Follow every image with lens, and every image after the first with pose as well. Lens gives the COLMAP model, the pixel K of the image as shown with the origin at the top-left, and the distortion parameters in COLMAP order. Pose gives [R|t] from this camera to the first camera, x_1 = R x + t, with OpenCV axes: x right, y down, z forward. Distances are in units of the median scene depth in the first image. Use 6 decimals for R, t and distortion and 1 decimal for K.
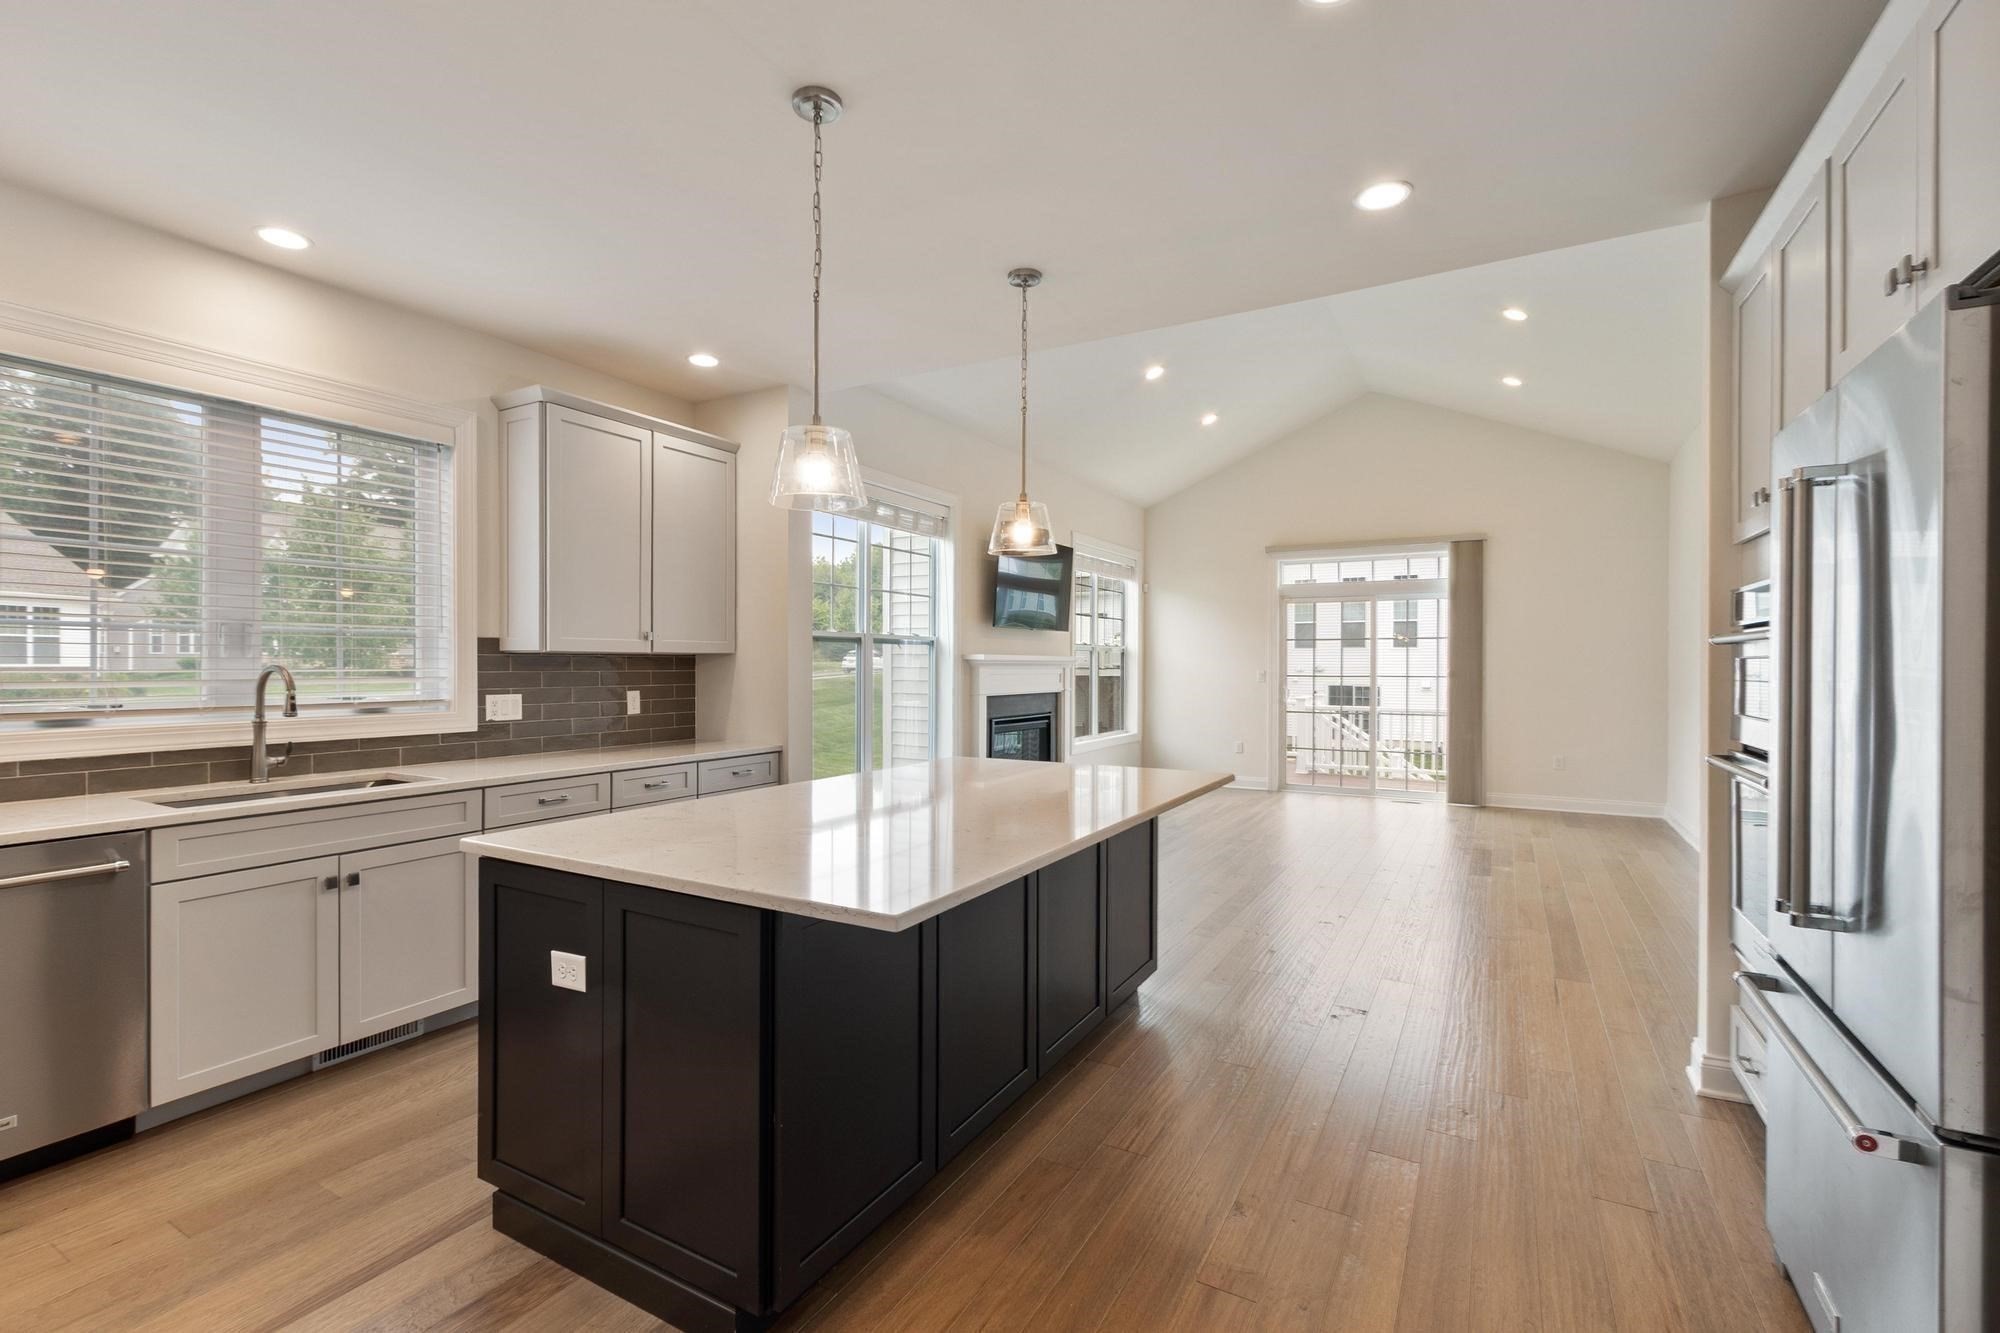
lens RADIAL K [[864.2, 0, 1000.0], [0, 864.2, 666.5], [0, 0, 1]] dist [0.002141, 0.000099]
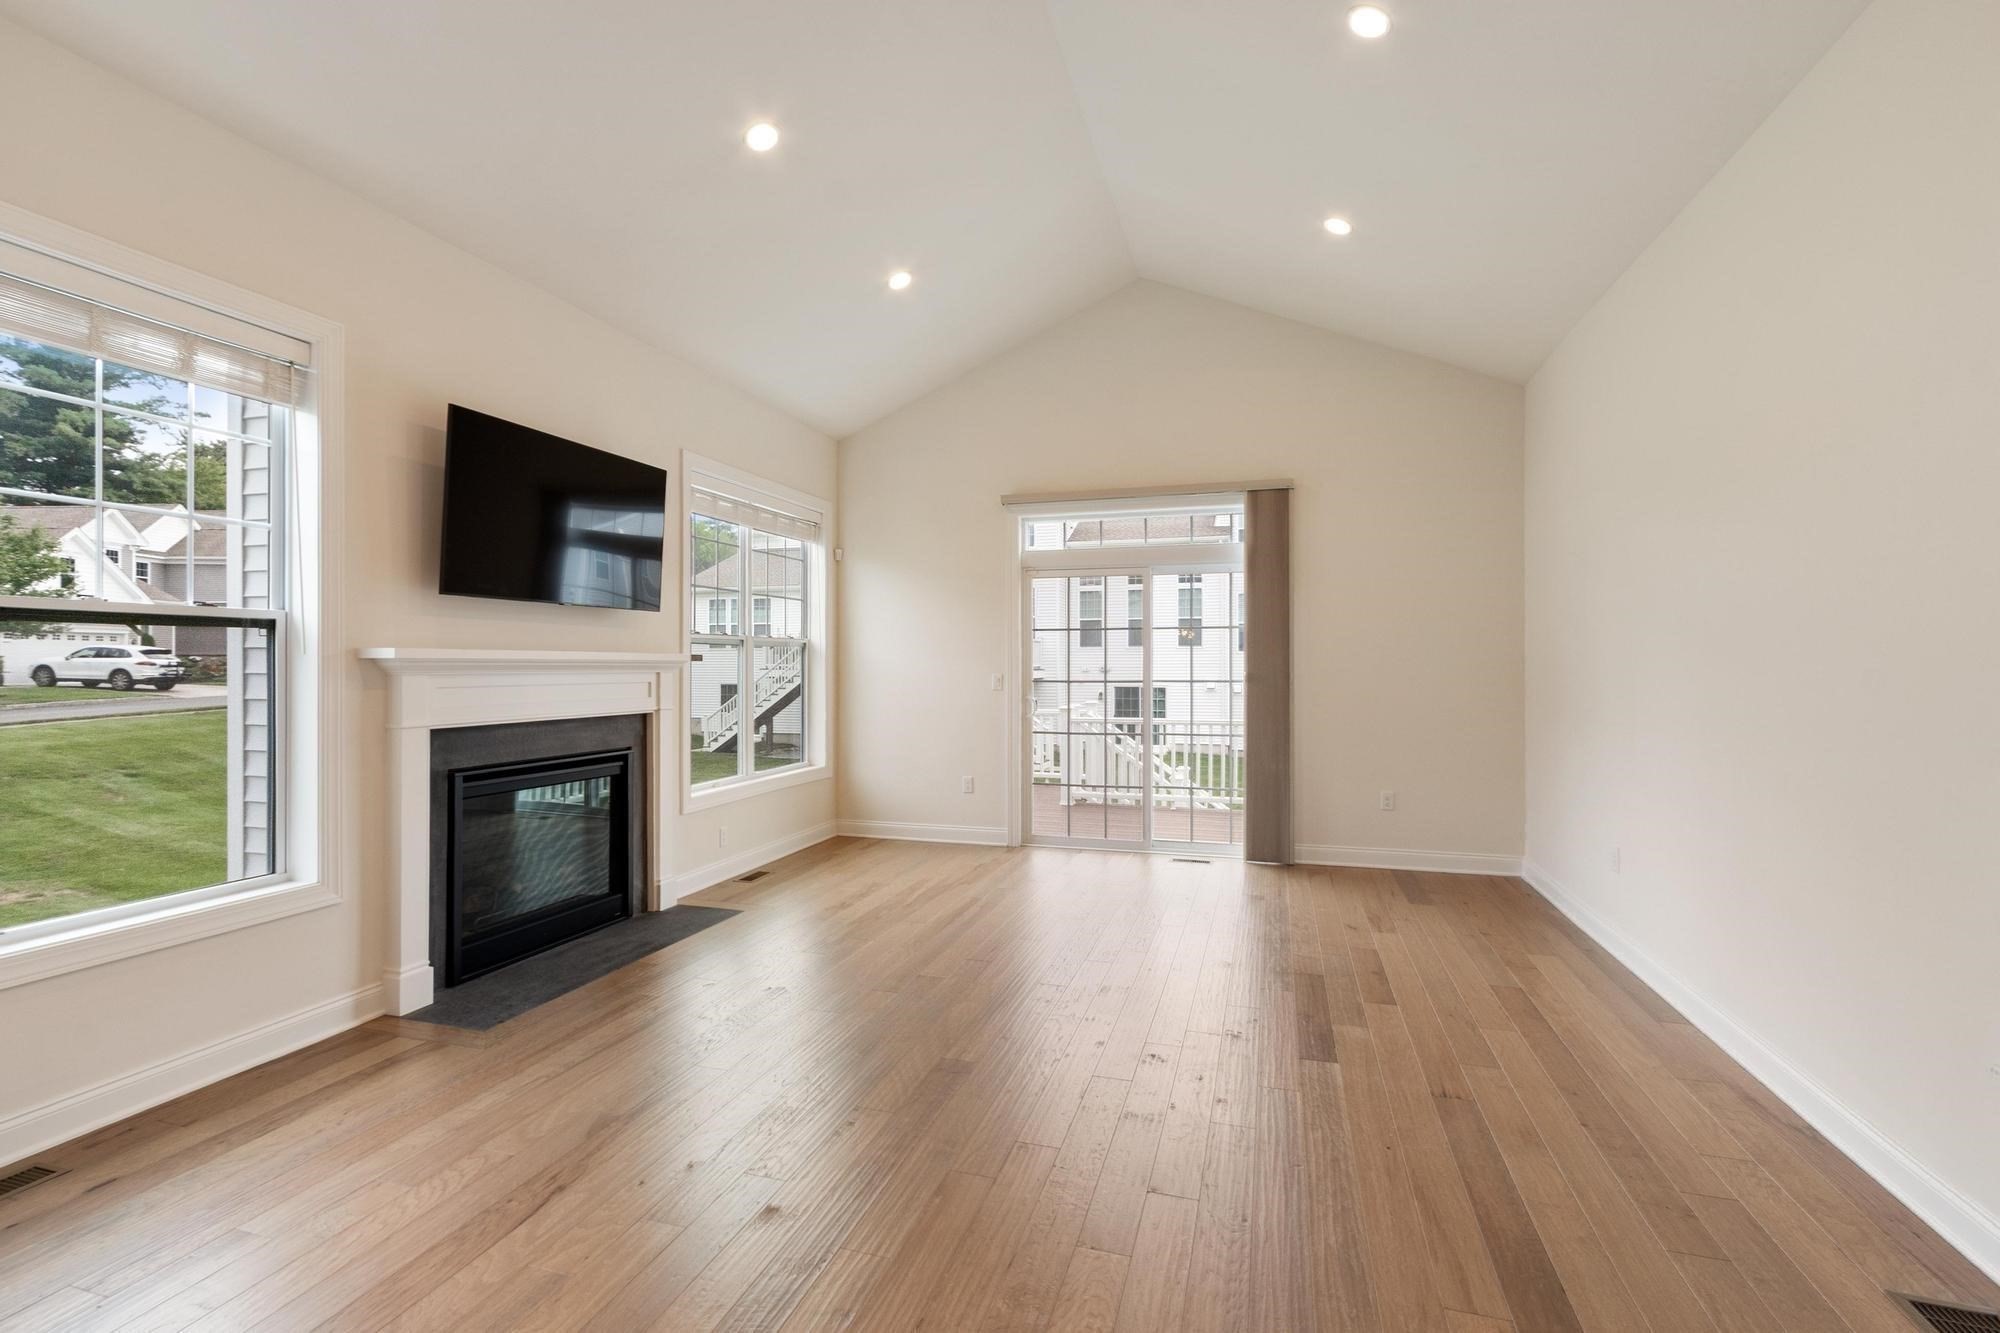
lens RADIAL K [[864.2, 0, 1000.0], [0, 864.2, 666.5], [0, 0, 1]] dist [0.002141, 0.000099]
pose [[0.975705, -0.005148, 0.219028, 0.333746], [0.005521, 0.999984, -0.001092, -0.001145], [-0.219019, 0.002275, 0.975718, 0.702205]]
